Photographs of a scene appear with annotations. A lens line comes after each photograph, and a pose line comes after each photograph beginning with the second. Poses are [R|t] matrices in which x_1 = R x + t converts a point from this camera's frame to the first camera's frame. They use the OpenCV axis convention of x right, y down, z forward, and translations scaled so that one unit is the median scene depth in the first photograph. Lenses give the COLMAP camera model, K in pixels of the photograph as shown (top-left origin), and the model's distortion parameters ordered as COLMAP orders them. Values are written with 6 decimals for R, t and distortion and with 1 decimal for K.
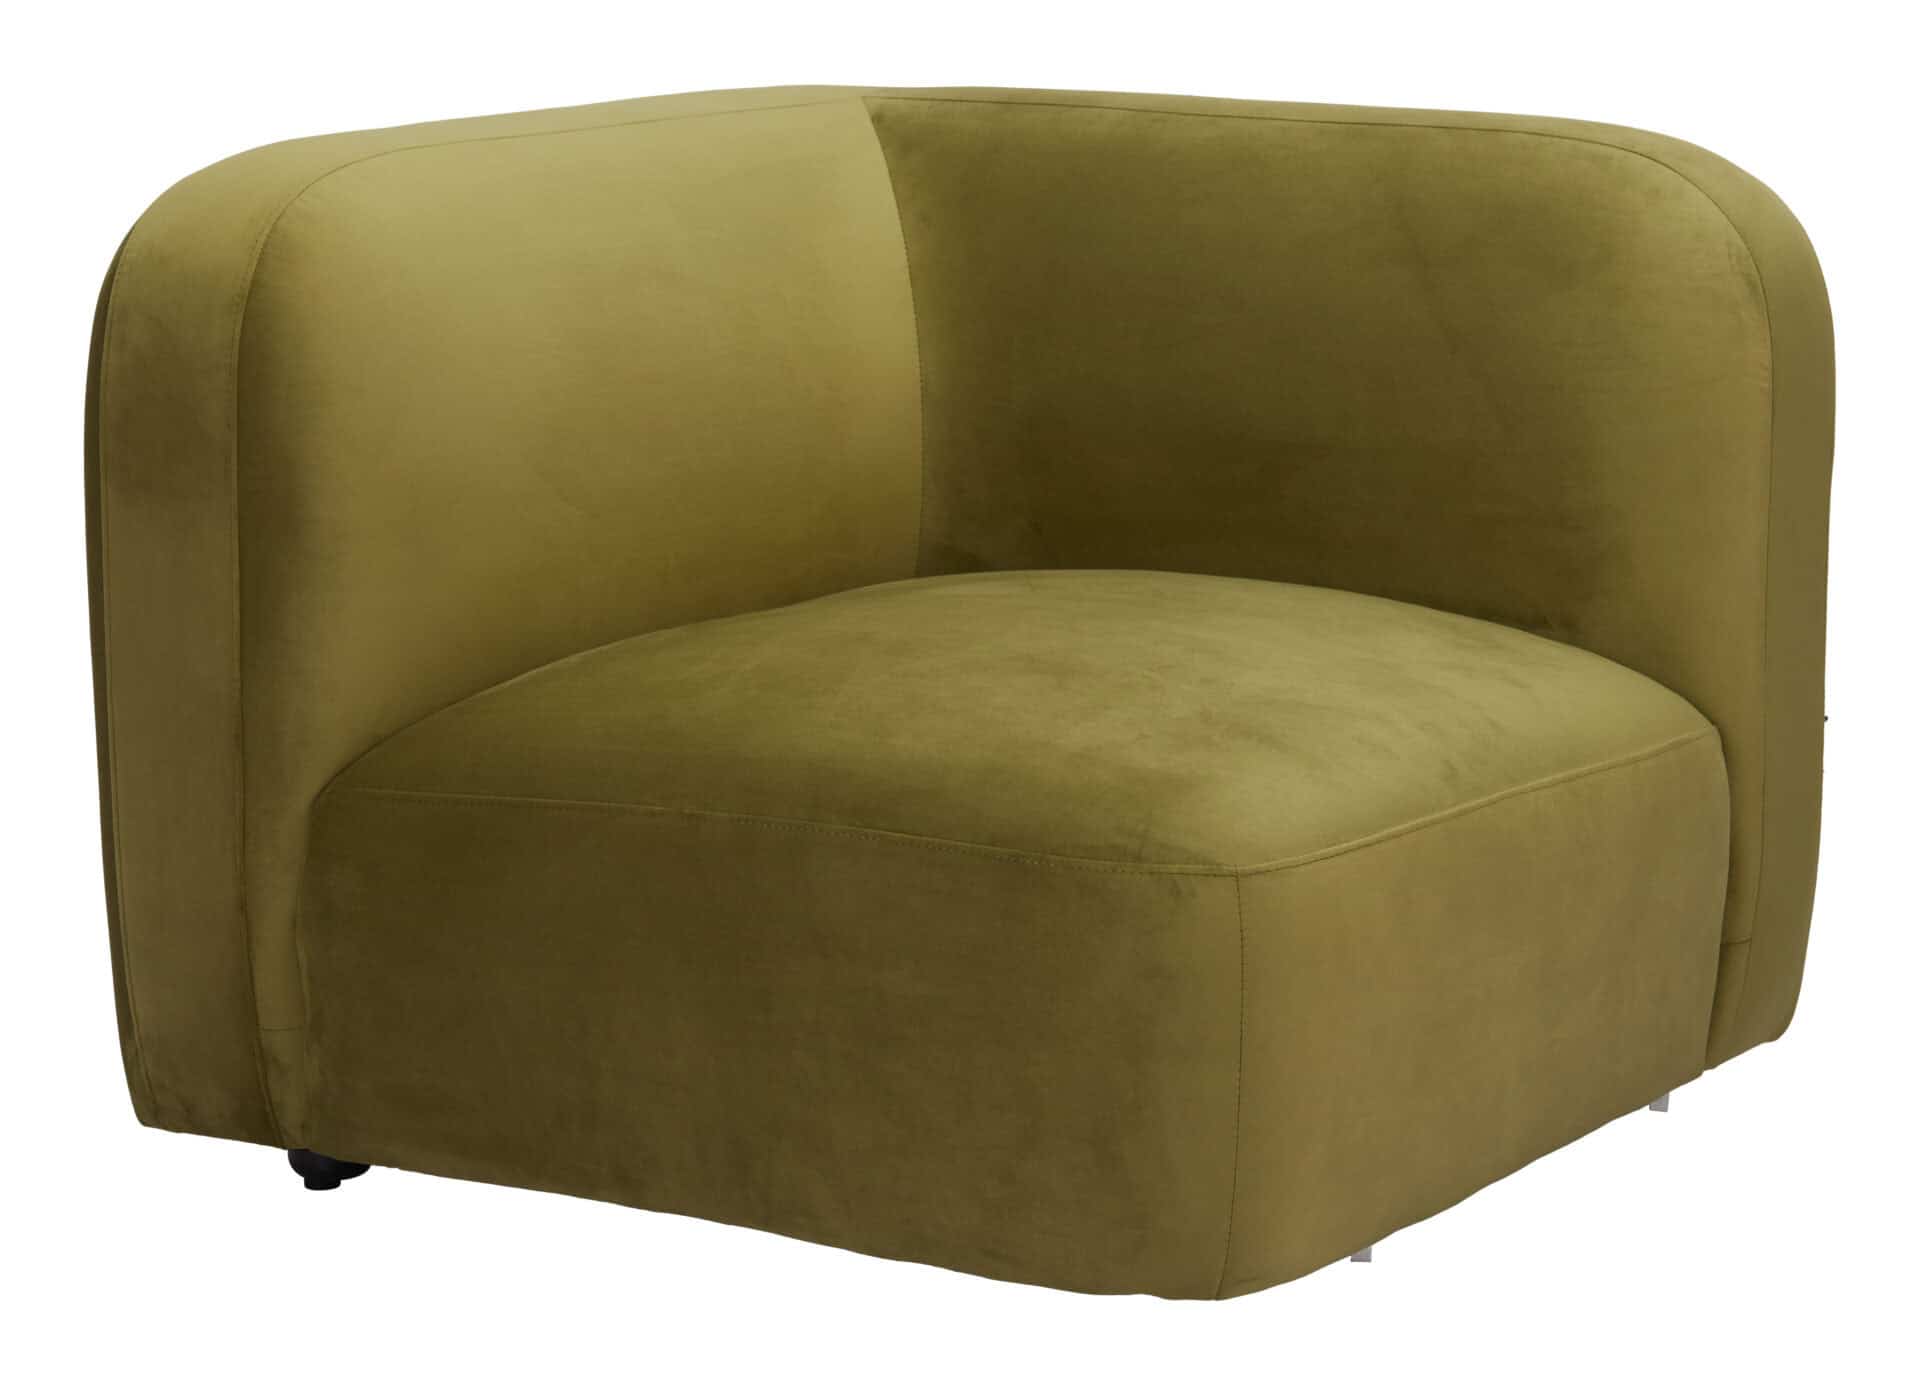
lens RADIAL K [[4139.5, 0, 960.0], [0, 4139.5, 692.5], [0, 0, 1]] dist [-0.028490, -0.027611]
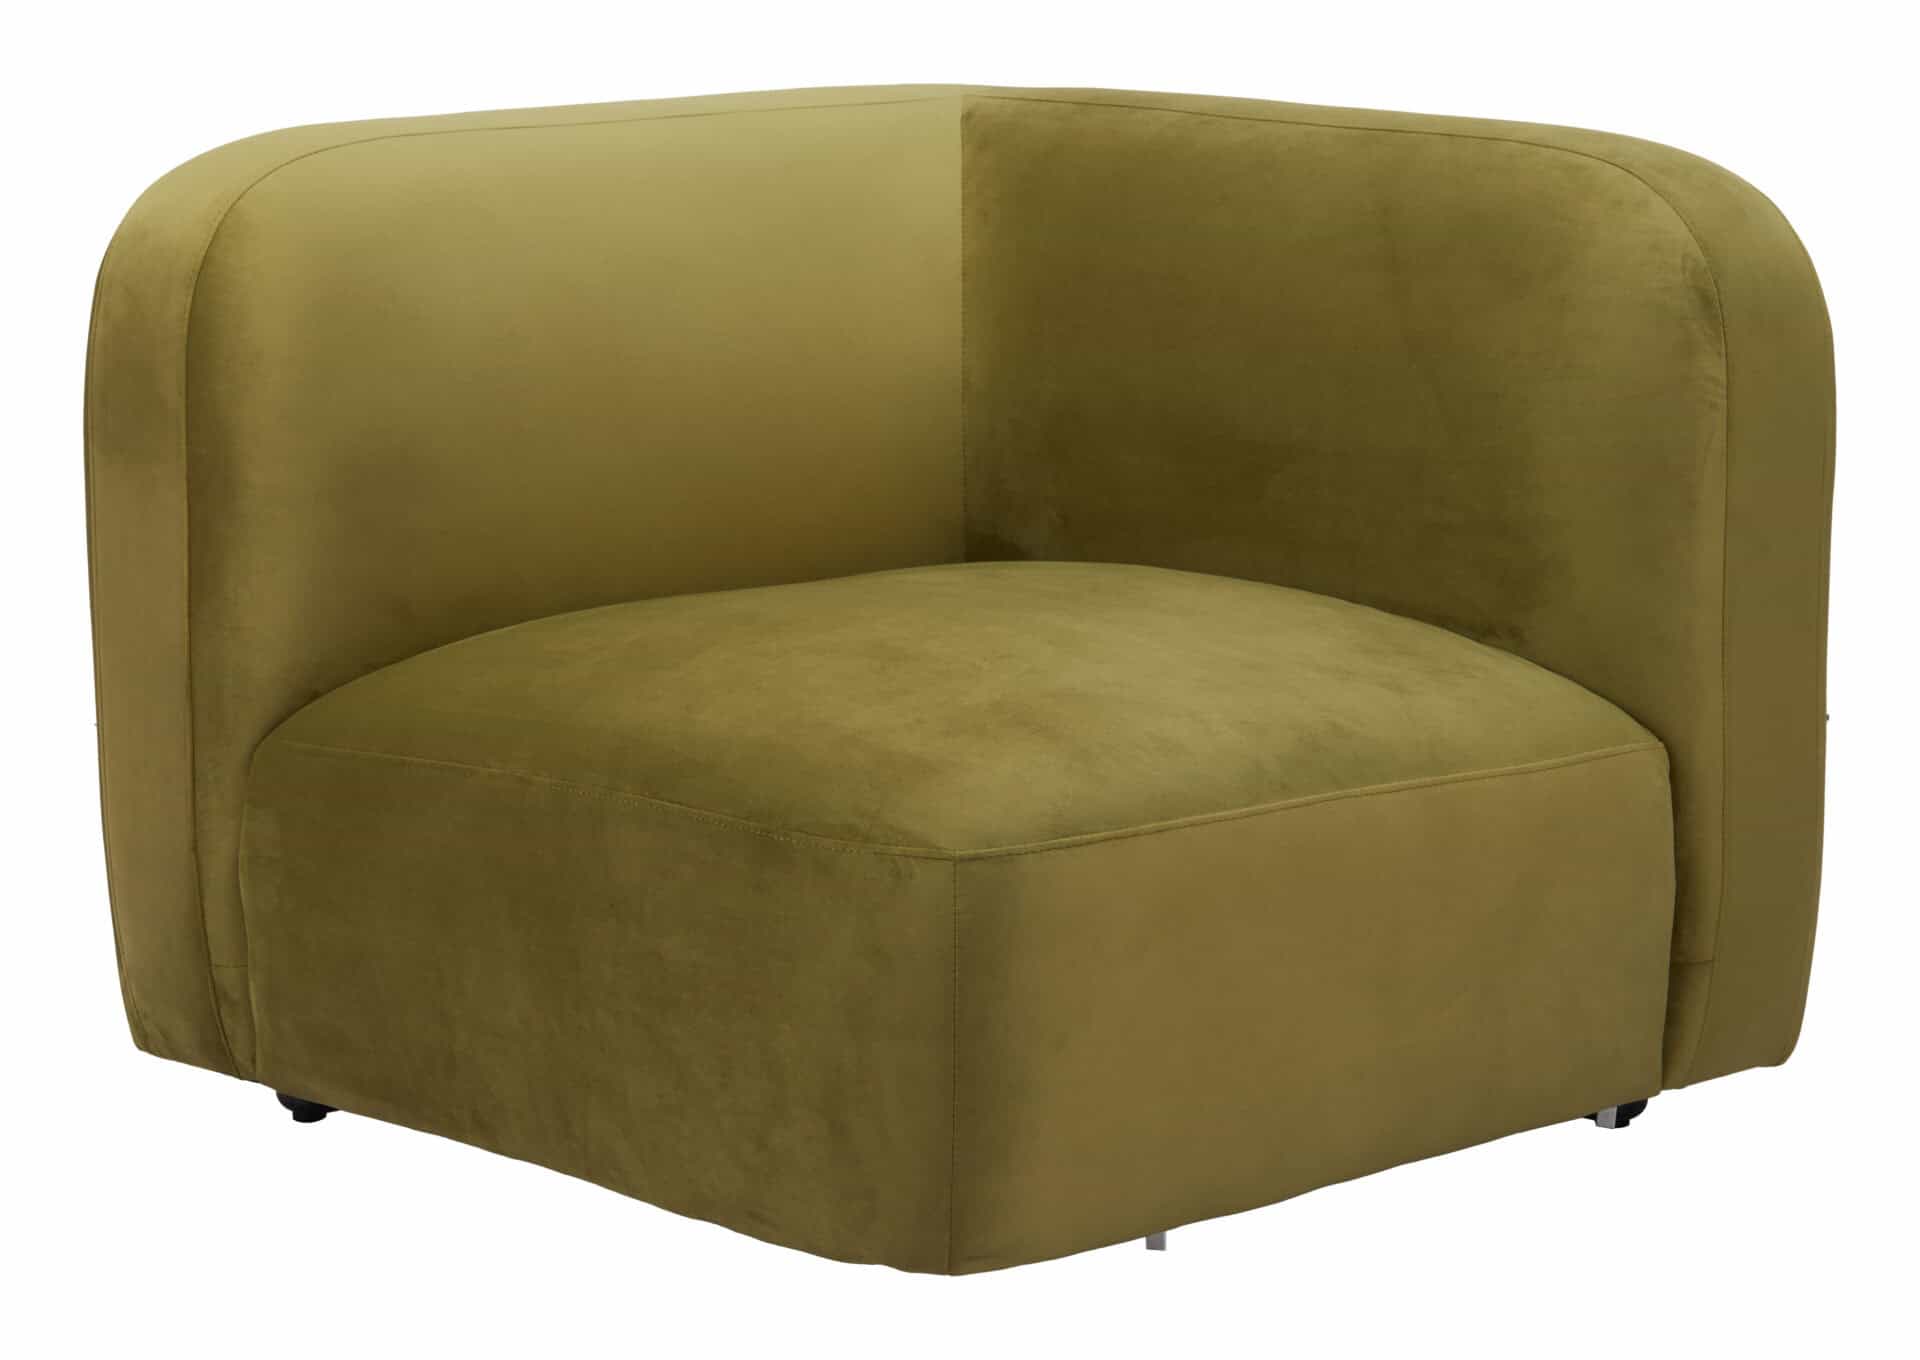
lens RADIAL K [[4076.8, 0, 960.0], [0, 4076.8, 680.0], [0, 0, 1]] dist [0.002506, 0.045490]
pose [[0.983693, 0.042567, -0.174746, 0.200605], [-0.042744, 0.999082, 0.002754, -0.002505], [0.174703, 0.004760, 0.984610, 0.007333]]
